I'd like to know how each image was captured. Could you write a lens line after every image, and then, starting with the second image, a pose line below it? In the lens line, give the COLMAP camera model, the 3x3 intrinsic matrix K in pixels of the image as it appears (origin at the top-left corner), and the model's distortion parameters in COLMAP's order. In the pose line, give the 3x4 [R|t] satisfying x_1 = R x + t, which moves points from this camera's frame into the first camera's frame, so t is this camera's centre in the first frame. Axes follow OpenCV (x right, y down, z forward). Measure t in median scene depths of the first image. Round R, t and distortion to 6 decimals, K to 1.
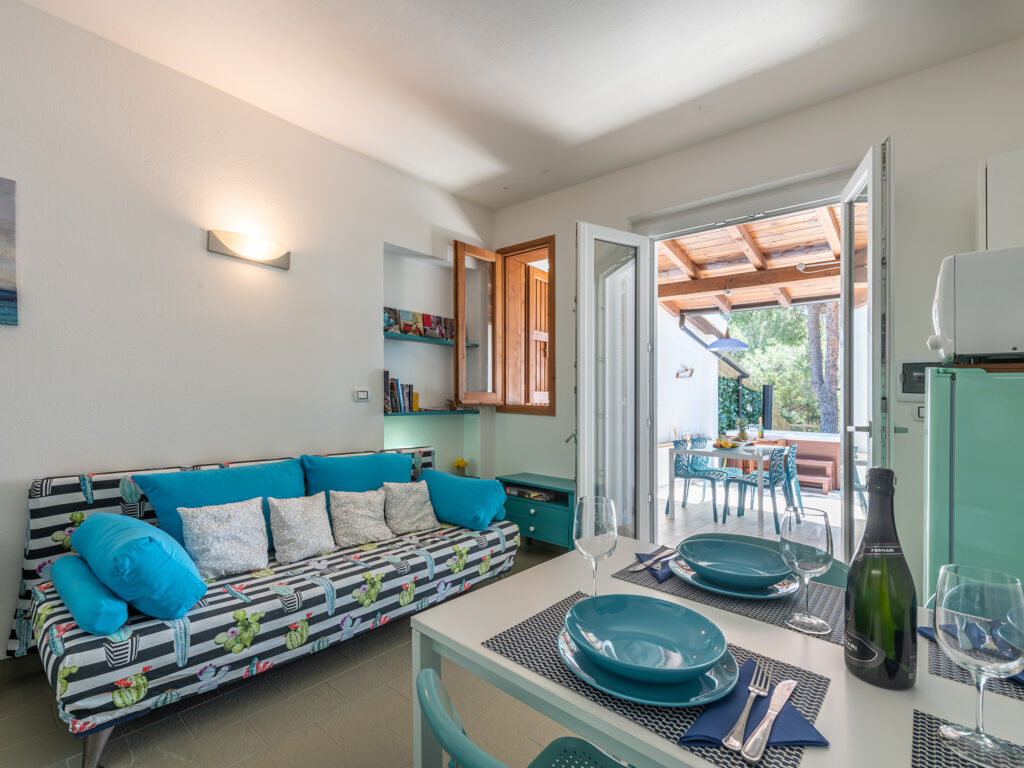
lens RADIAL K [[463.3, 0, 514.9], [0, 463.3, 400.7], [0, 0, 1]] dist [-0.005482, -0.000145]
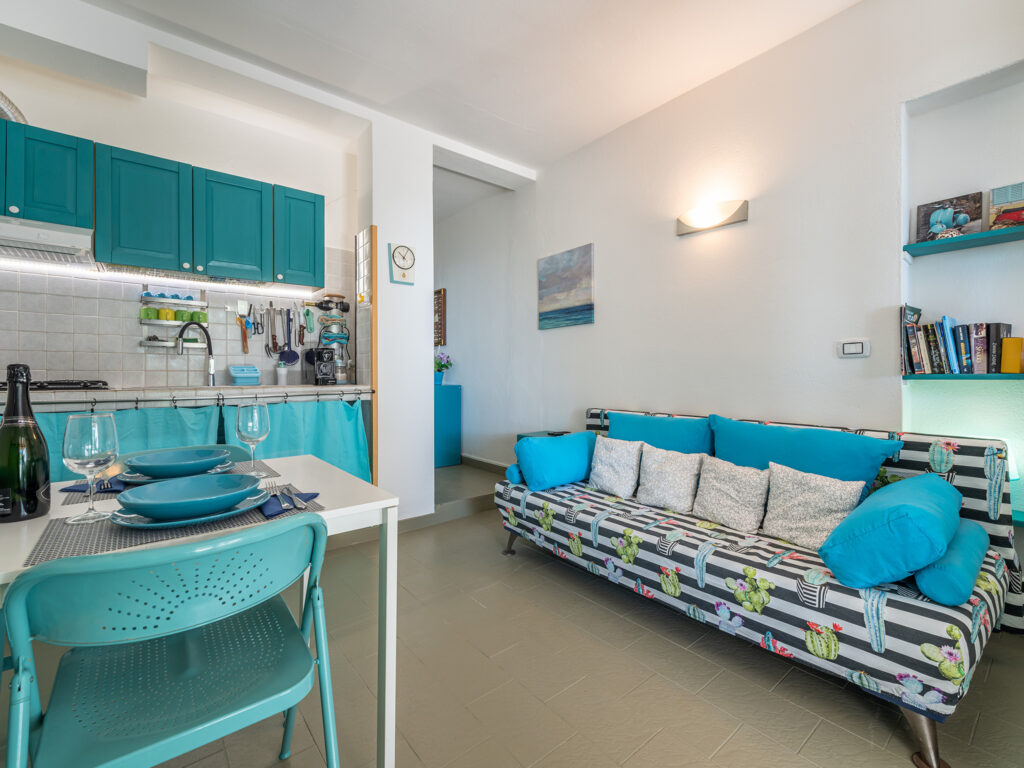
lens RADIAL K [[454.2, 0, 511.7], [0, 454.2, 379.8], [0, 0, 1]] dist [0.003074, -0.000775]
pose [[-0.176701, -0.000665, -0.984264, 0.563448], [-0.002821, 0.999996, -0.000169, 0.047150], [0.984261, 0.002747, -0.176702, 0.775522]]
